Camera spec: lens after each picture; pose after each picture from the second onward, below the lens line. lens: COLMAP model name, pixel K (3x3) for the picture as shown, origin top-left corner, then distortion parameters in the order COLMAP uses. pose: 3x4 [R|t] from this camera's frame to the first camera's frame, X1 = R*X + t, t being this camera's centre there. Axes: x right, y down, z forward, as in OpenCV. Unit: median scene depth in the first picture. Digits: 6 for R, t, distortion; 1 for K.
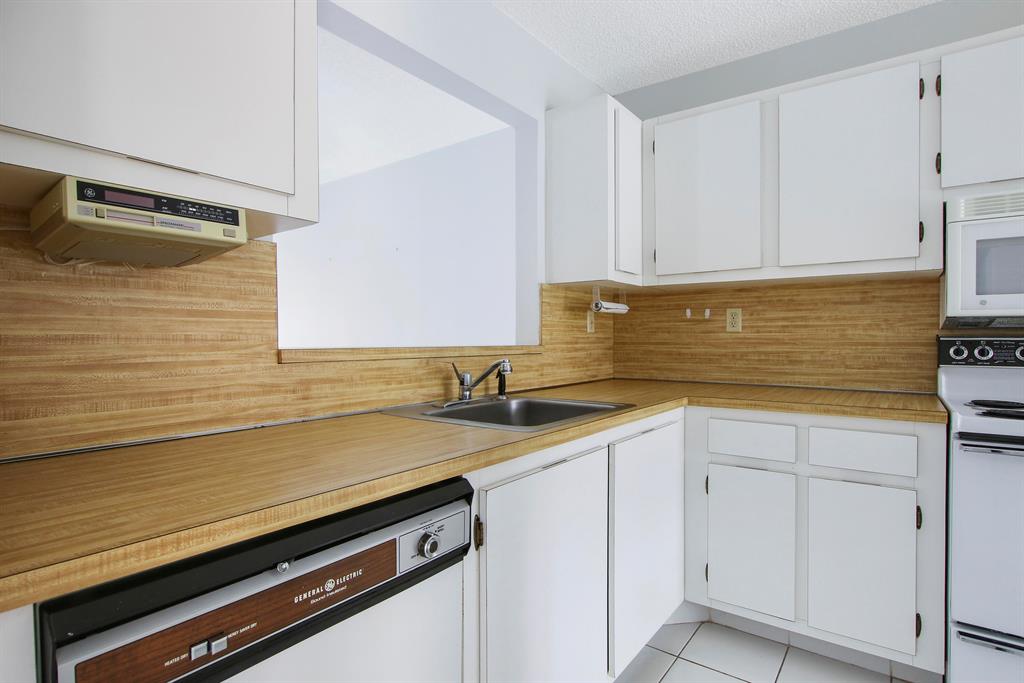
lens RADIAL K [[541.4, 0, 515.8], [0, 541.4, 347.1], [0, 0, 1]] dist [-0.021148, 0.011217]
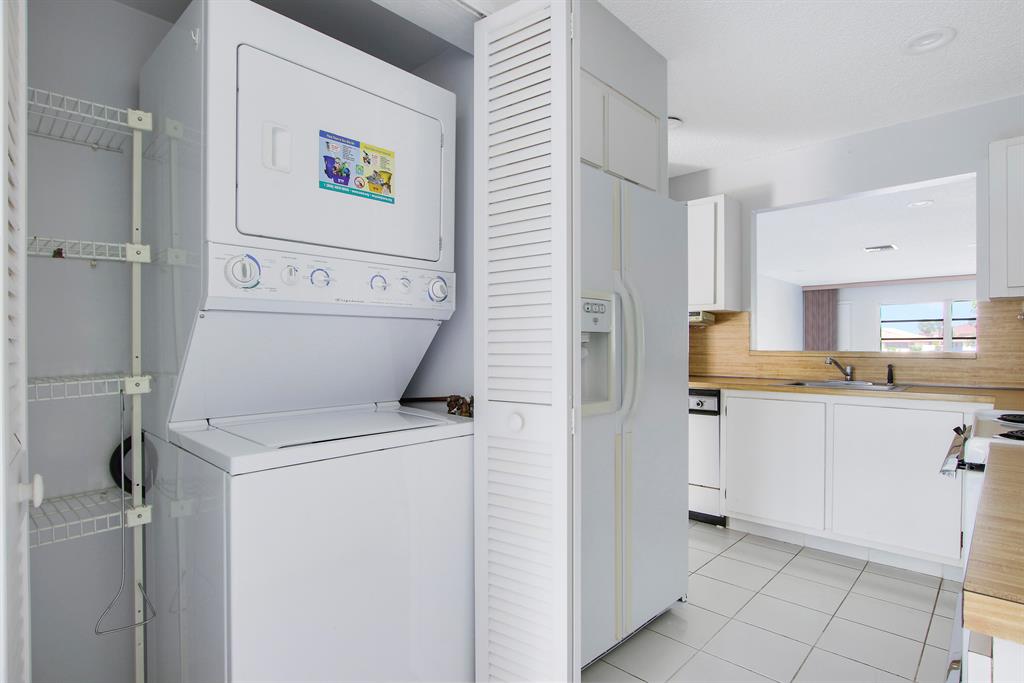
lens RADIAL K [[541.4, 0, 513.4], [0, 541.4, 344.5], [0, 0, 1]] dist [-0.021148, 0.011217]
pose [[-0.120914, -0.004254, -0.992654, 1.491486], [-0.018111, 0.999834, -0.002079, 0.000566], [0.992498, 0.017727, -0.120971, 0.093806]]
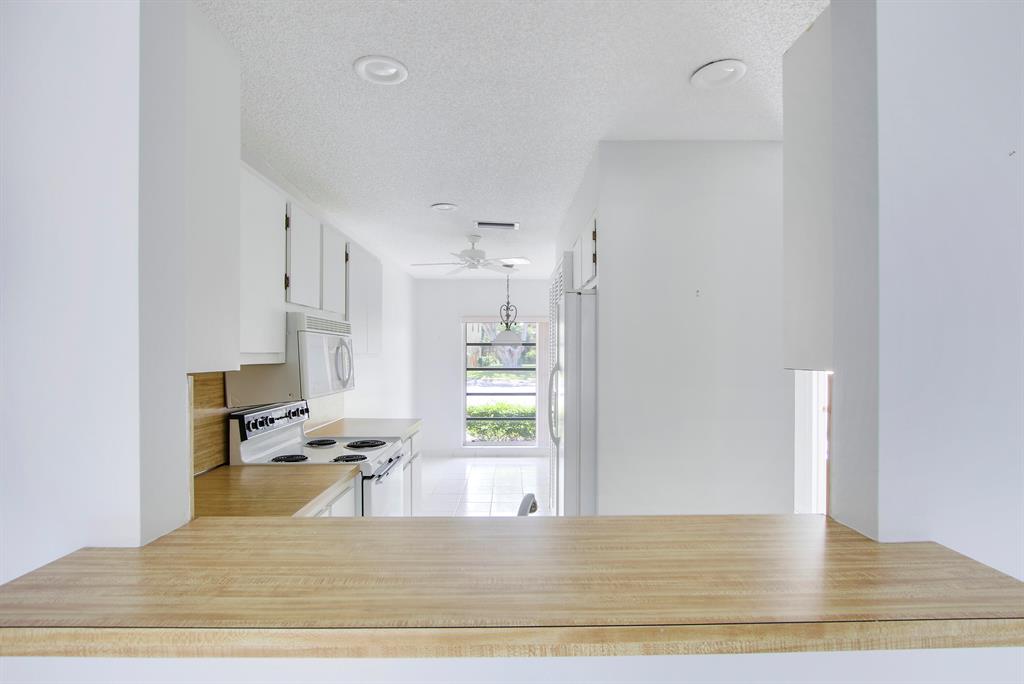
lens RADIAL K [[541.4, 0, 515.0], [0, 541.4, 351.7], [0, 0, 1]] dist [-0.021148, 0.011217]
pose [[-0.588610, 0.003398, 0.808410, -0.502641], [0.019356, 0.999764, 0.009890, -0.148385], [-0.808186, 0.021469, -0.588536, 1.120620]]
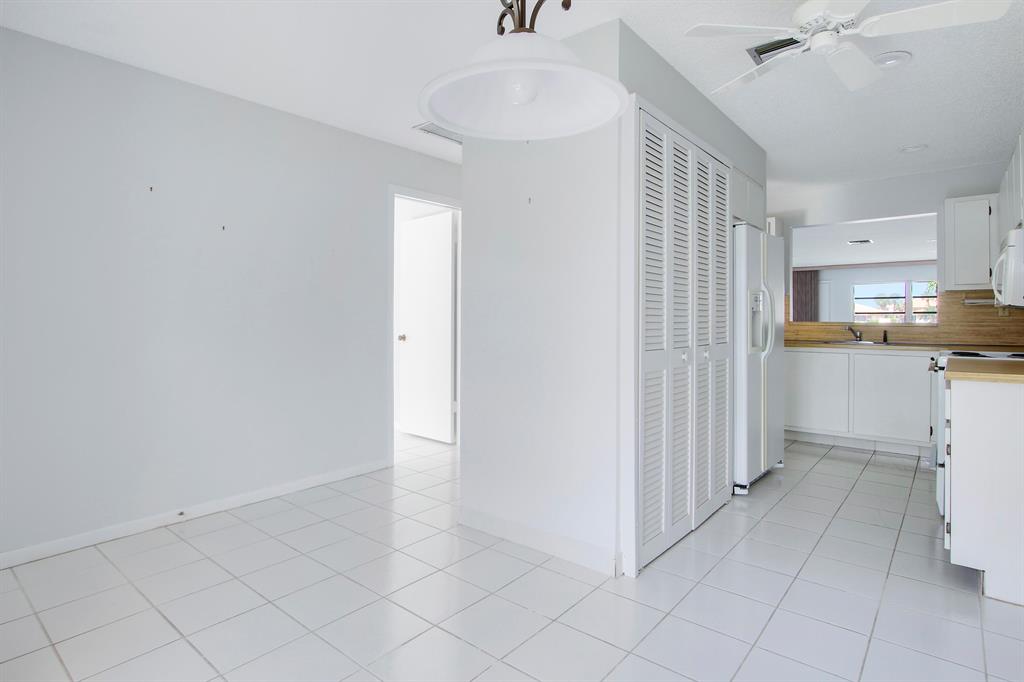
lens RADIAL K [[541.4, 0, 514.4], [0, 541.4, 311.3], [0, 0, 1]] dist [-0.021148, 0.011217]
pose [[-0.064152, -0.013617, -0.997847, 2.292104], [-0.021545, 0.999693, -0.012257, 0.013836], [0.997708, 0.020712, -0.064426, -0.482012]]
